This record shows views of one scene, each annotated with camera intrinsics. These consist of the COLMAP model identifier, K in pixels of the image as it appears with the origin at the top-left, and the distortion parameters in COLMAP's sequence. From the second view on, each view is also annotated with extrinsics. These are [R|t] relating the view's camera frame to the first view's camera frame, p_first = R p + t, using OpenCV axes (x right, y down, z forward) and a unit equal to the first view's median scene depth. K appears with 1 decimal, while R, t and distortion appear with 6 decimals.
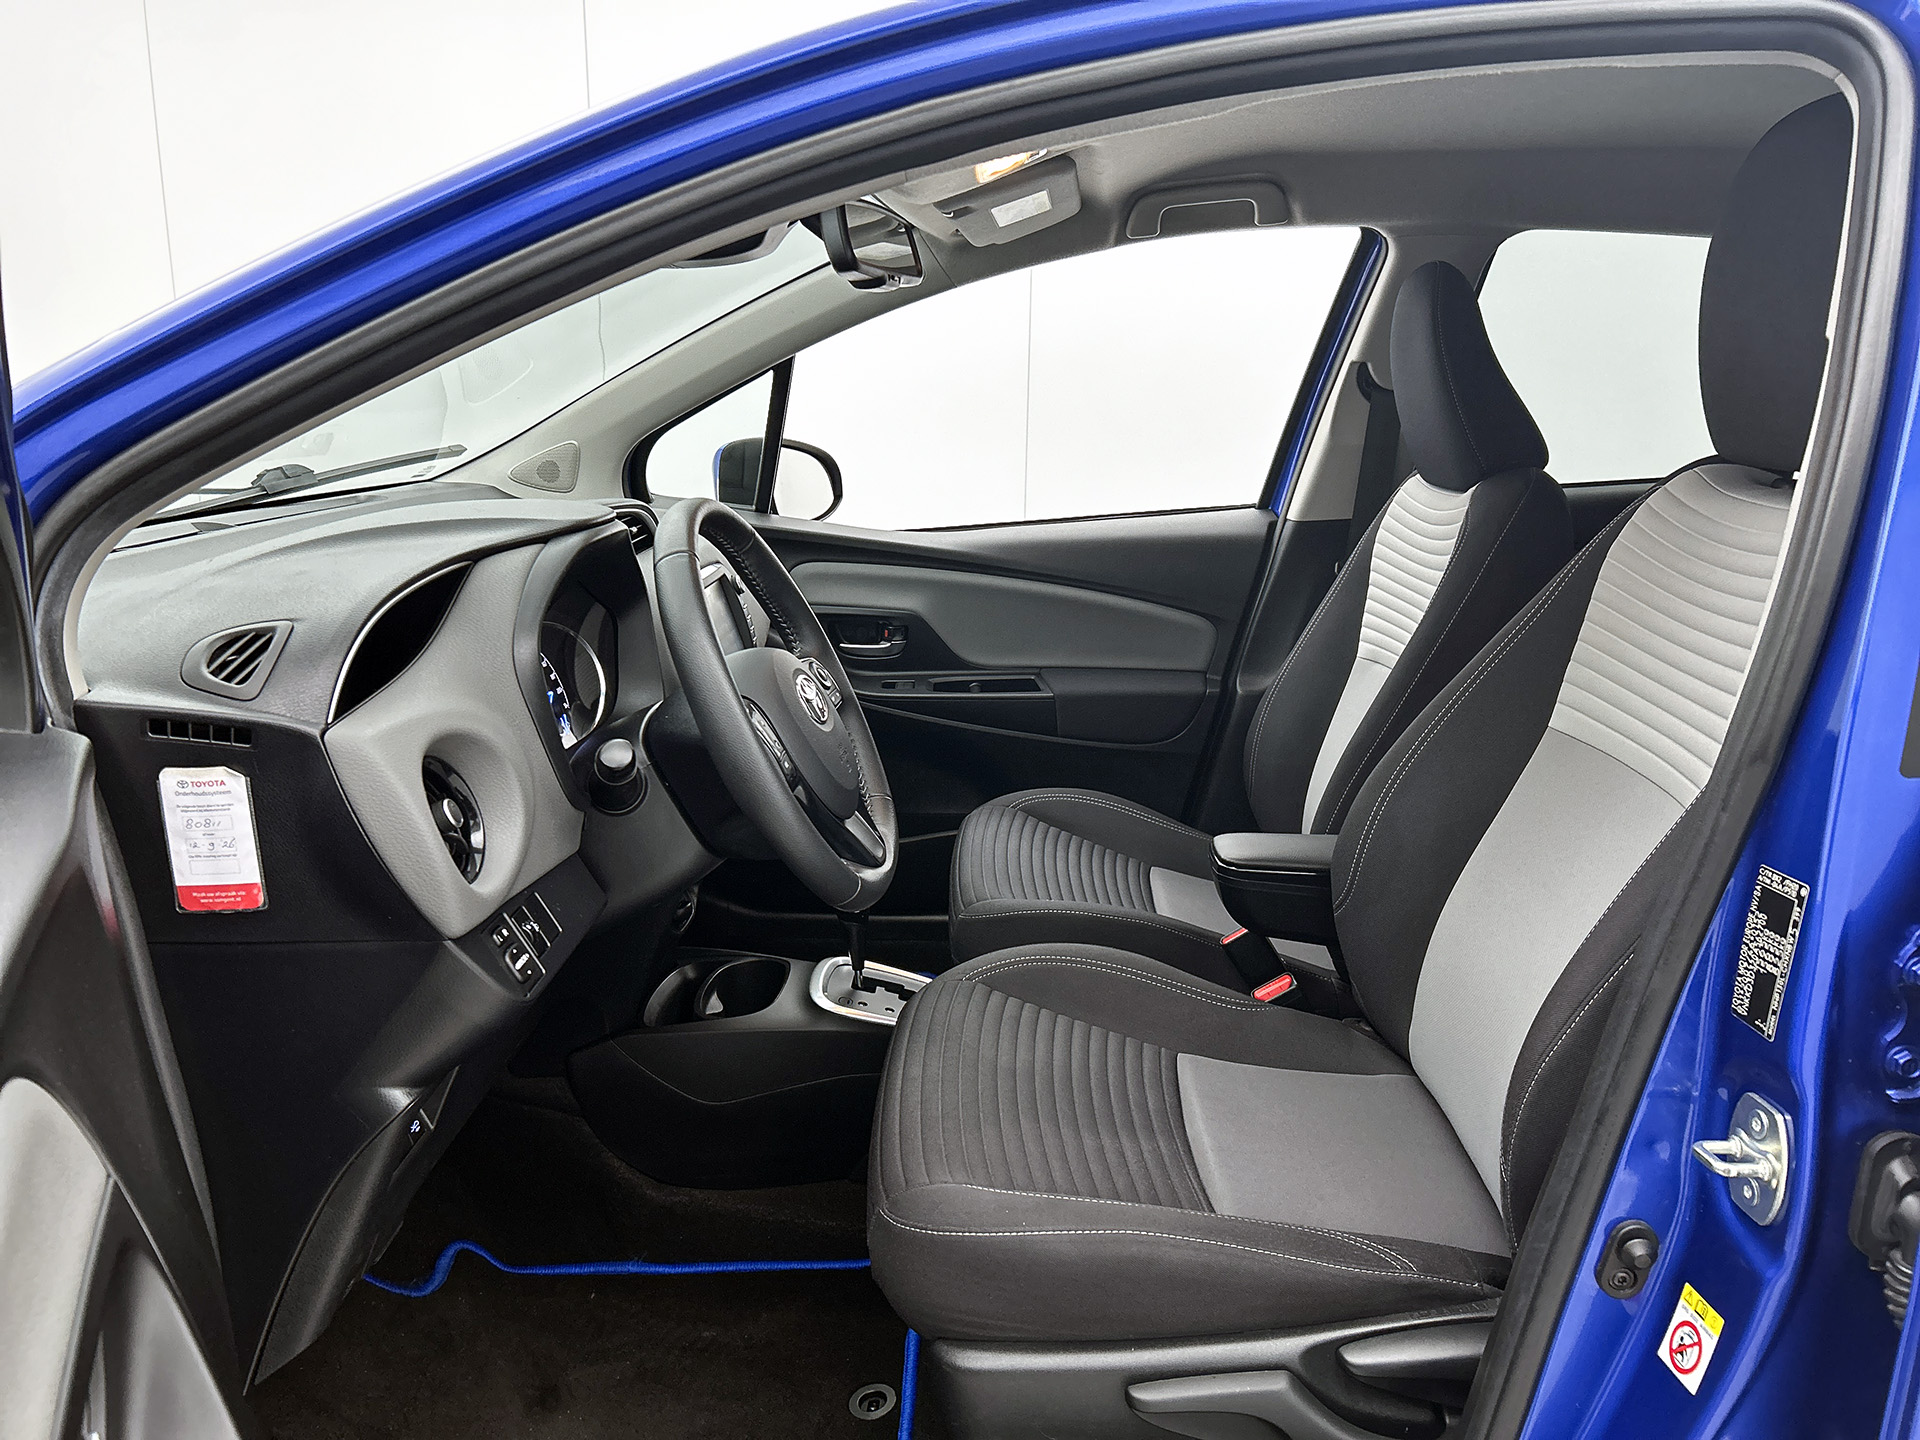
lens RADIAL K [[1431.9, 0, 952.7], [0, 1431.9, 738.0], [0, 0, 1]] dist [0.075657, -0.134423]
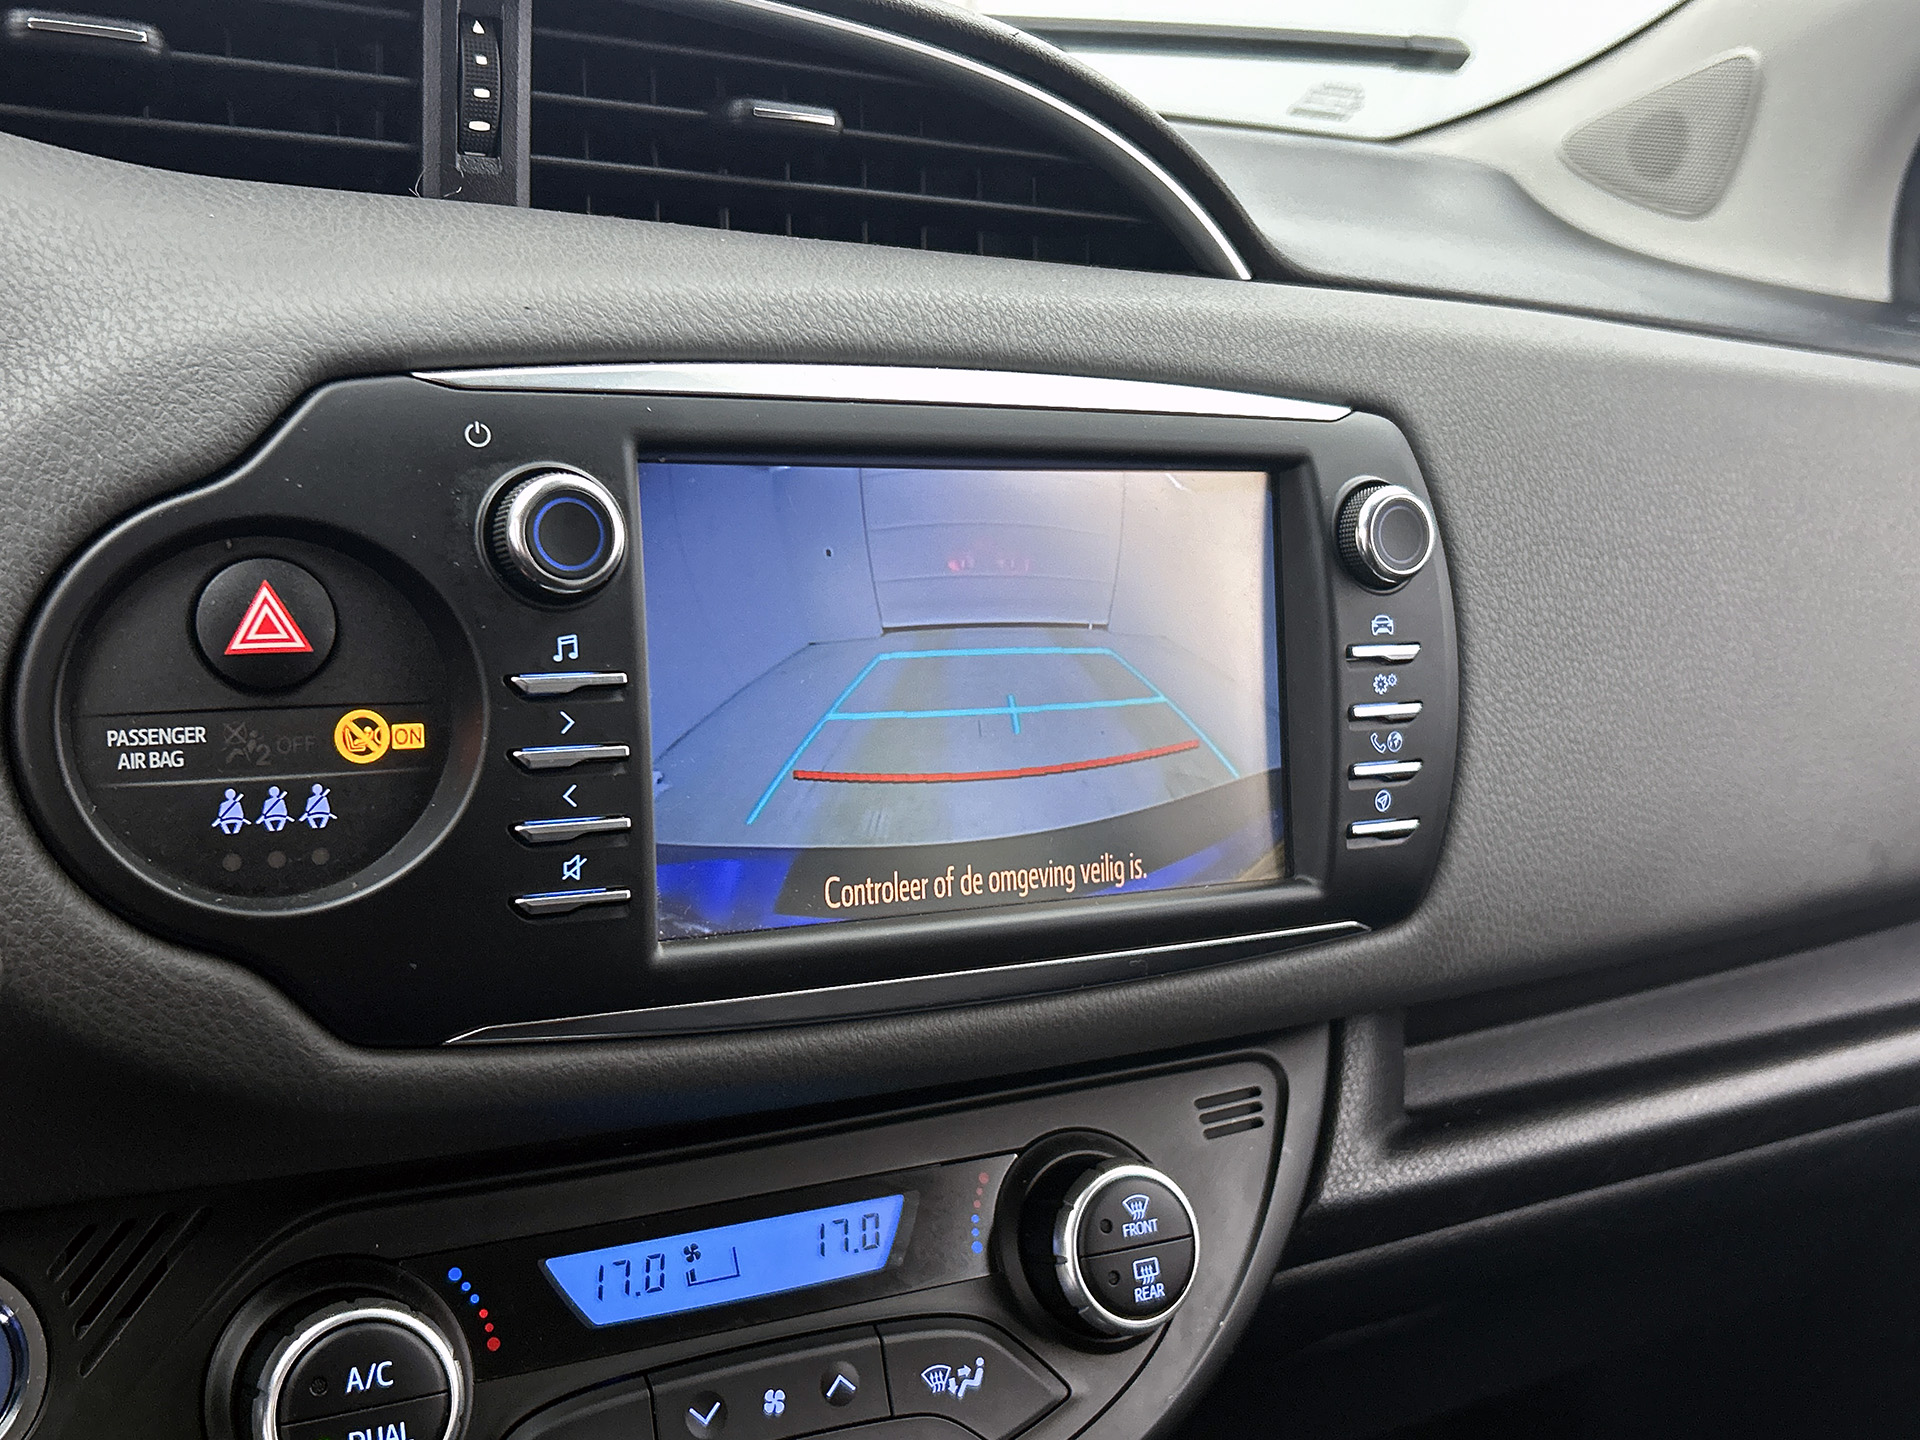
lens RADIAL K [[2004.0, 0, 951.0], [0, 2004.0, 712.6], [0, 0, 1]] dist [0.157893, -0.474943]
pose [[0.488655, 0.298985, -0.819649, 0.062048], [-0.317088, 0.936069, 0.152412, -0.124057], [0.812817, 0.185424, 0.552219, 0.934527]]
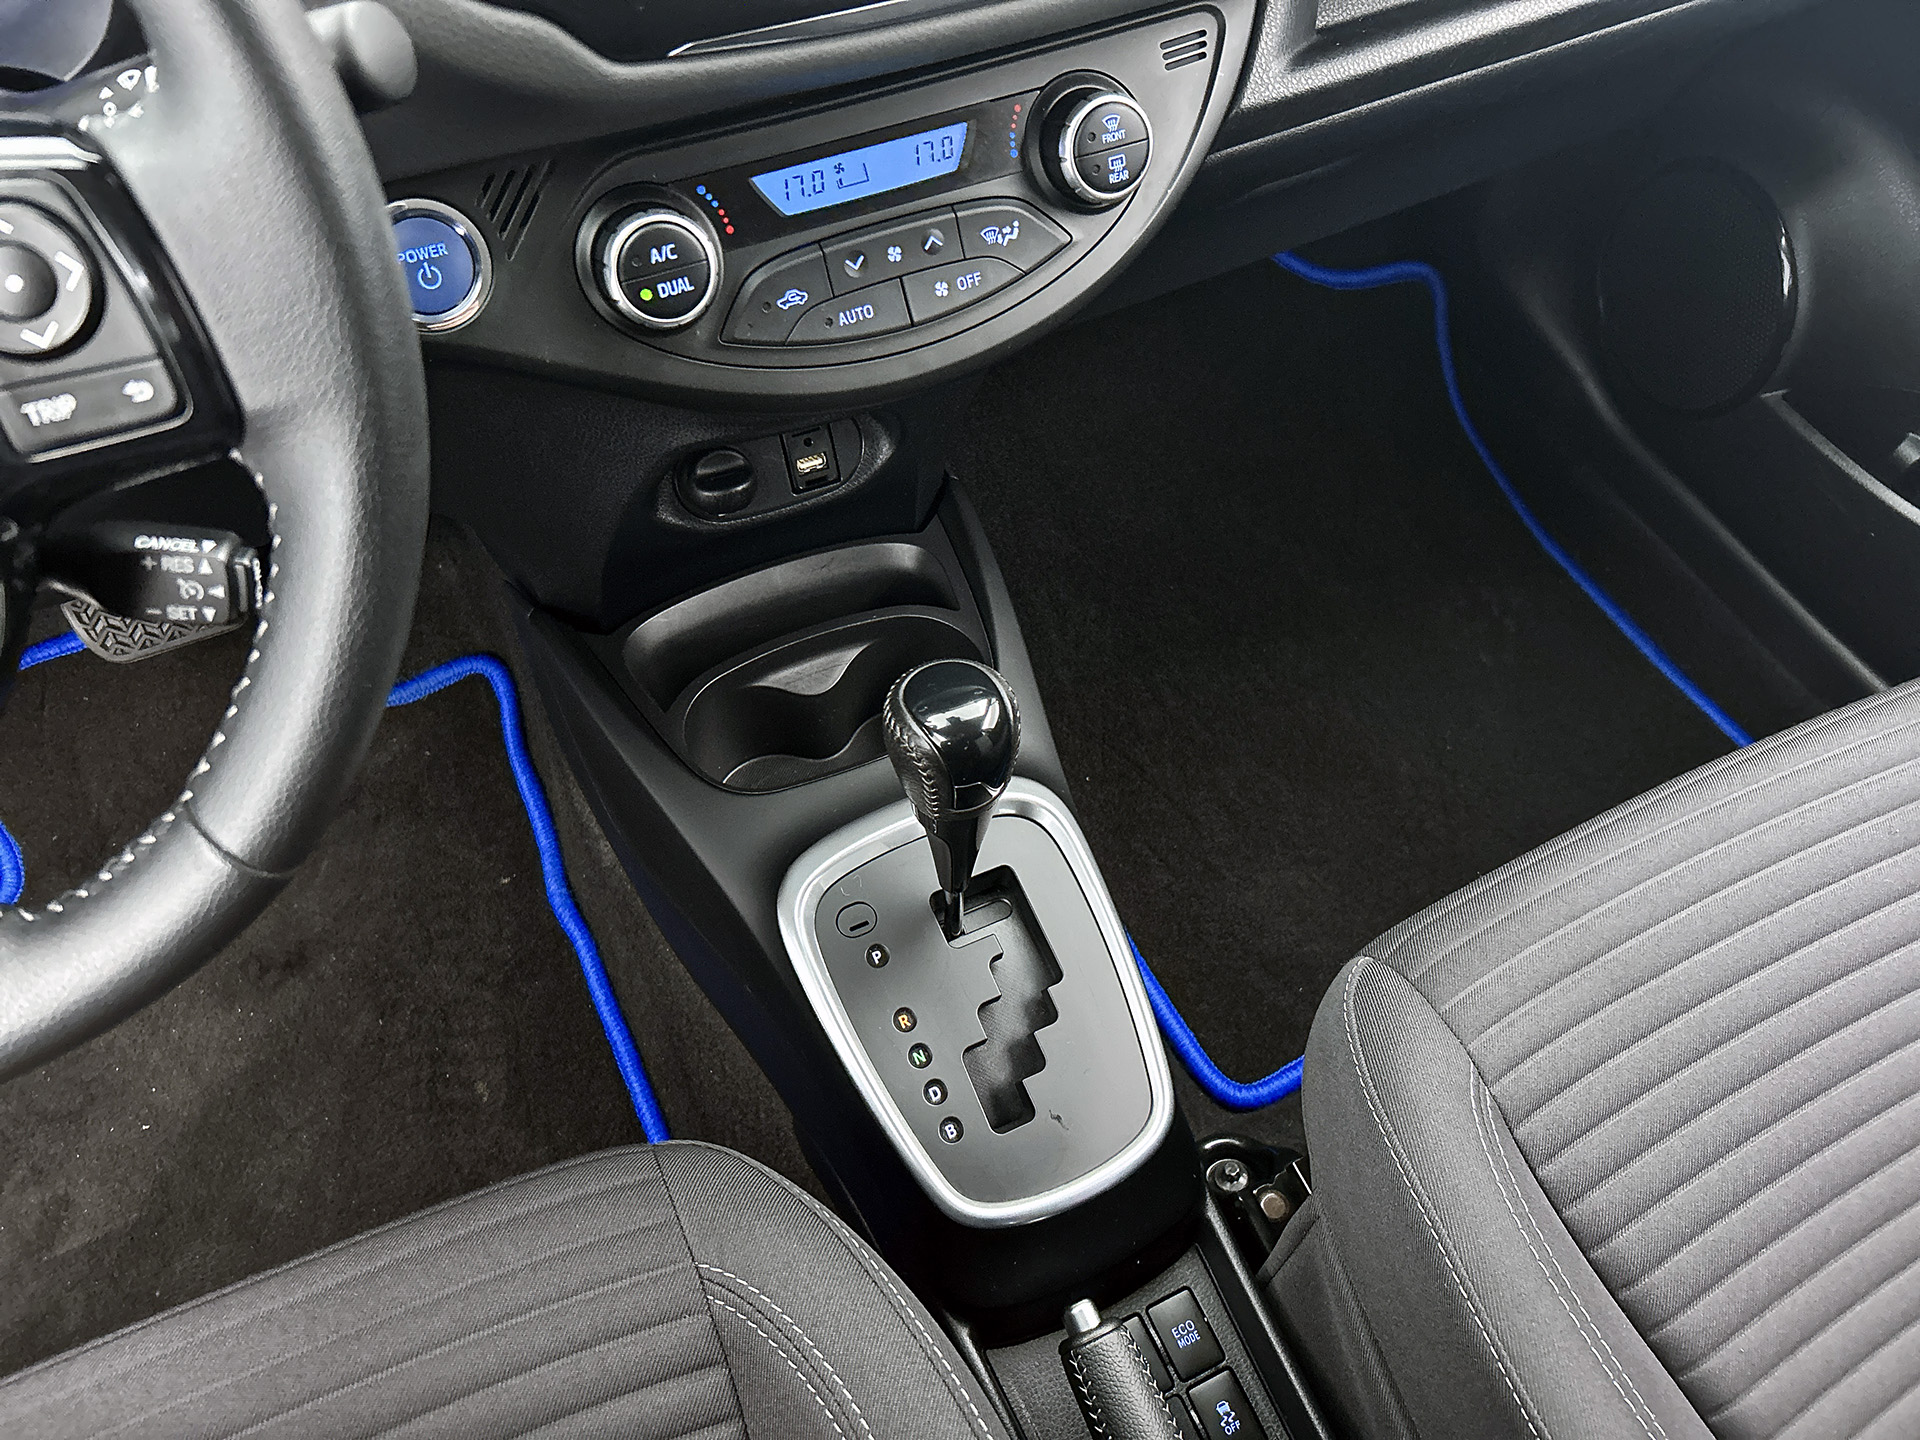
lens RADIAL K [[1460.2, 0, 957.1], [0, 1460.2, 726.4], [0, 0, 1]] dist [0.036076, -0.053100]
pose [[0.448702, 0.736438, -0.506286, 0.119220], [-0.238646, 0.644683, 0.726245, -0.172053], [0.861228, -0.205045, 0.465019, 0.912306]]
